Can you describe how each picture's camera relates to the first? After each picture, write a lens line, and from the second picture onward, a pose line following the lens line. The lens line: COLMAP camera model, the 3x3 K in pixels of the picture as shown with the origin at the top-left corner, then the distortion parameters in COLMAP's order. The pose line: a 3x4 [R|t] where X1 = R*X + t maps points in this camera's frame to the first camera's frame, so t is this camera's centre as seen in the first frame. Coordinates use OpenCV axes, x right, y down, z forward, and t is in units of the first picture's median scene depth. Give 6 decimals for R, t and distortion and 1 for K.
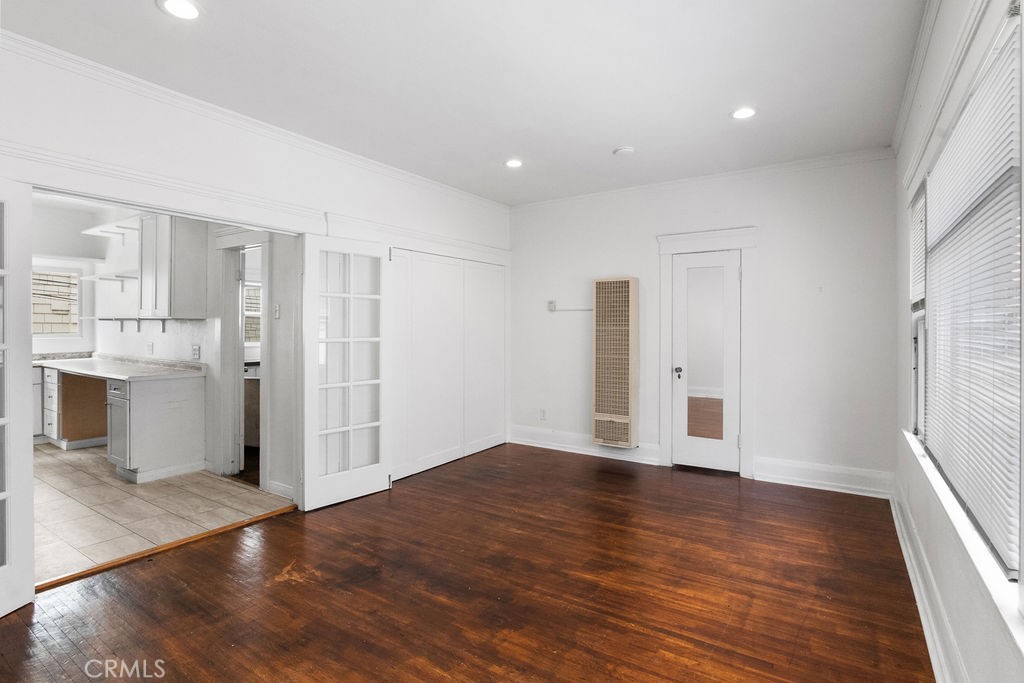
lens RADIAL K [[508.2, 0, 491.4], [0, 508.2, 319.1], [0, 0, 1]] dist [-0.023940, 0.006906]
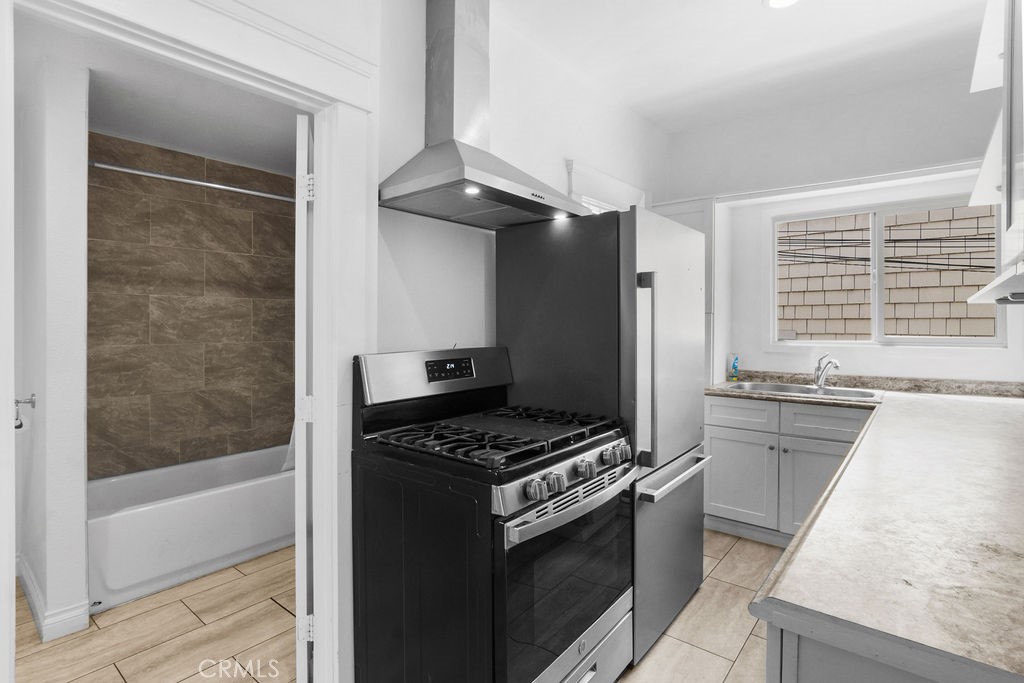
lens RADIAL K [[506.1, 0, 510.2], [0, 506.1, 324.7], [0, 0, 1]] dist [-0.015833, 0.000809]
pose [[-0.077927, -0.002949, -0.996955, -0.372921], [0.013655, 0.999899, -0.004025, 0.012954], [0.996866, -0.013927, -0.077879, 0.637081]]
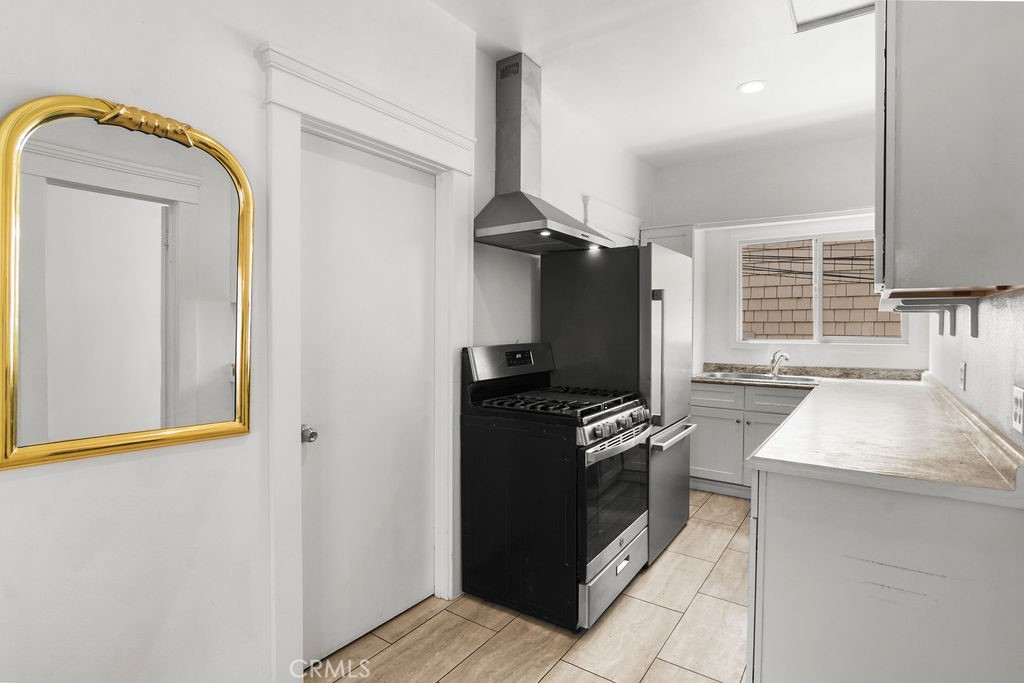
lens RADIAL K [[514.8, 0, 508.0], [0, 514.8, 331.7], [0, 0, 1]] dist [-0.019933, 0.001213]
pose [[-0.004897, 0.007009, -0.999963, -0.240331], [0.012581, 0.999897, 0.006947, 0.012891], [0.999909, -0.012547, -0.004985, 0.568027]]
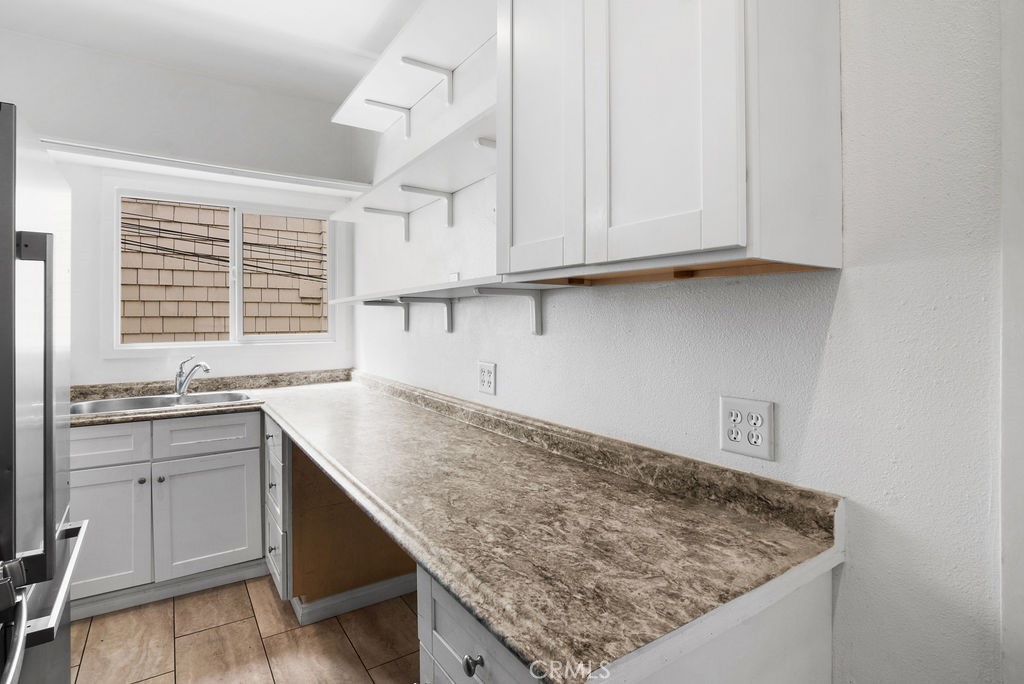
lens RADIAL K [[510.7, 0, 514.7], [0, 510.7, 315.0], [0, 0, 1]] dist [-0.023298, 0.005479]
pose [[0.936640, -0.011750, -0.350095, -0.474032], [0.013038, 0.999914, 0.001323, 0.010790], [0.350050, -0.005804, 0.936713, 0.593123]]
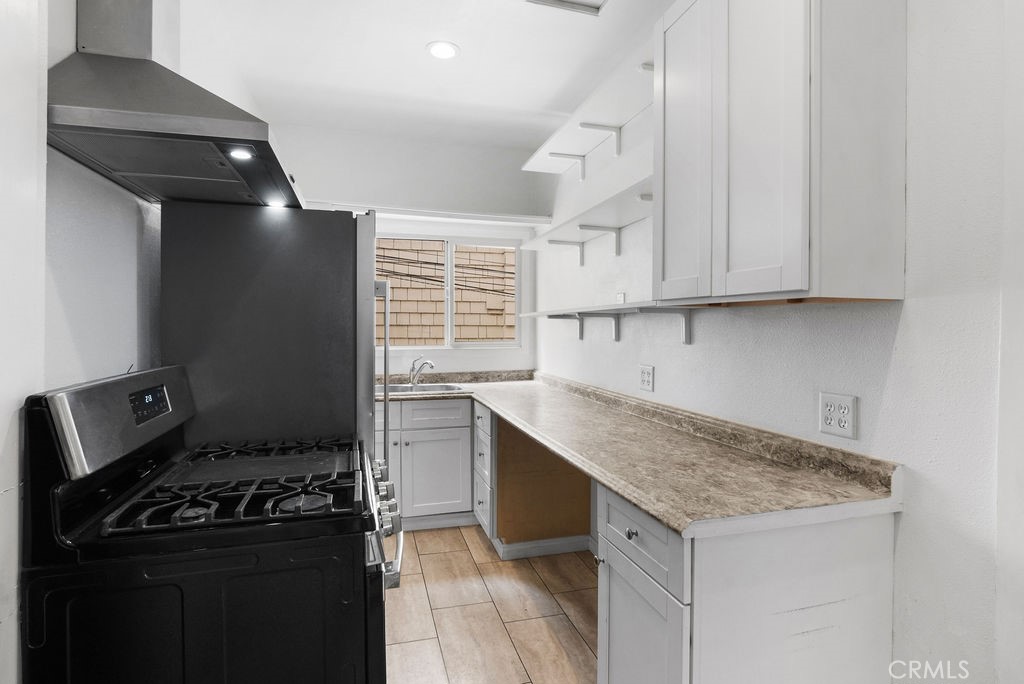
lens RADIAL K [[519.0, 0, 529.6], [0, 519.0, 324.7], [0, 0, 1]] dist [-0.014725, 0.000060]
pose [[0.798573, -0.004283, -0.601883, -0.428484], [0.006876, 0.999974, 0.002007, 0.006835], [0.601859, -0.005741, 0.798582, 0.501273]]
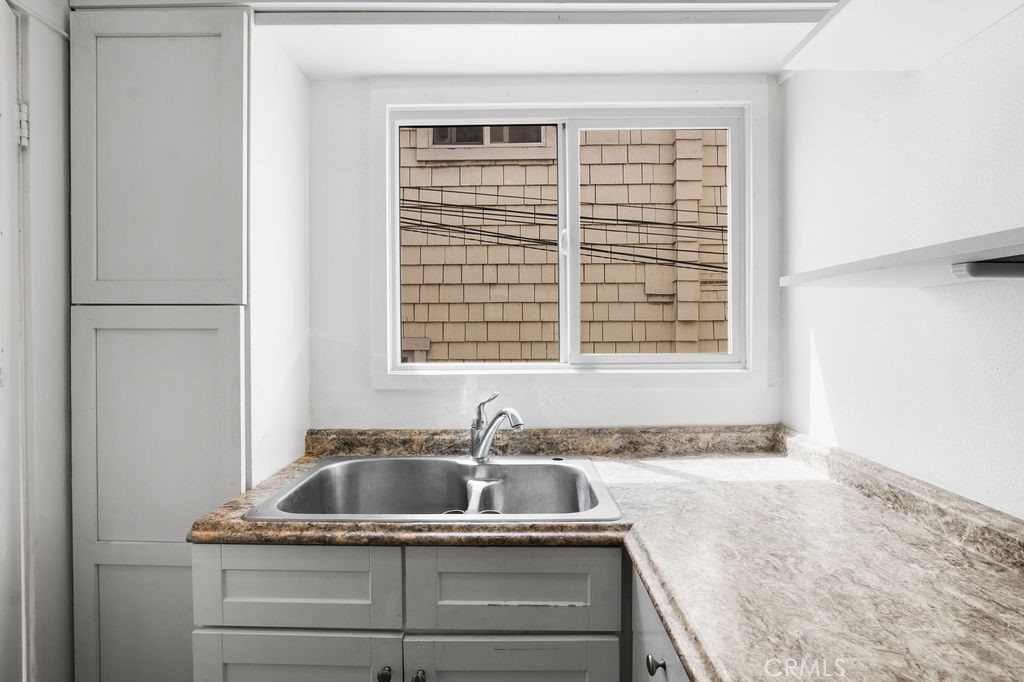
lens RADIAL K [[514.8, 0, 508.0], [0, 514.8, 331.2], [0, 0, 1]] dist [-0.019933, 0.001213]
pose [[0.563000, 0.000366, -0.826457, -0.694786], [0.016658, 0.999792, 0.011791, 0.012062], [0.826289, -0.020405, 0.562877, 0.782089]]
